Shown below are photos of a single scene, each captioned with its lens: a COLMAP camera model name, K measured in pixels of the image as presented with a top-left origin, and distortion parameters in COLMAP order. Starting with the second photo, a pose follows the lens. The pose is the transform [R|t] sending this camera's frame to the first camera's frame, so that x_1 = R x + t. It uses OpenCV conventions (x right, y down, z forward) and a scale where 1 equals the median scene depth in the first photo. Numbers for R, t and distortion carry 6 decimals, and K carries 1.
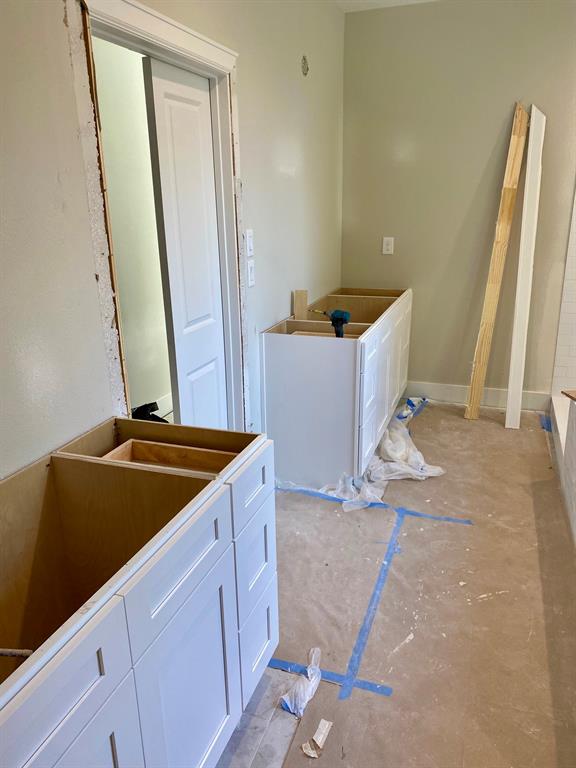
lens RADIAL K [[589.4, 0, 287.1], [0, 589.4, 382.2], [0, 0, 1]] dist [0.030858, -0.036050]
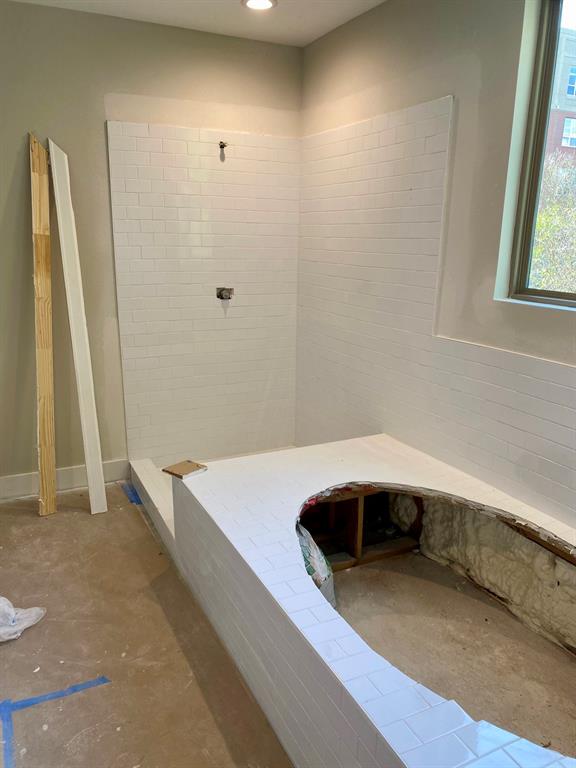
lens RADIAL K [[589.4, 0, 284.5], [0, 589.4, 387.1], [0, 0, 1]] dist [0.030858, -0.036050]
pose [[0.703923, -0.156078, 0.692915, 0.005011], [0.189665, 0.981438, 0.028390, -0.076785], [-0.684485, 0.111437, 0.720460, 0.192018]]
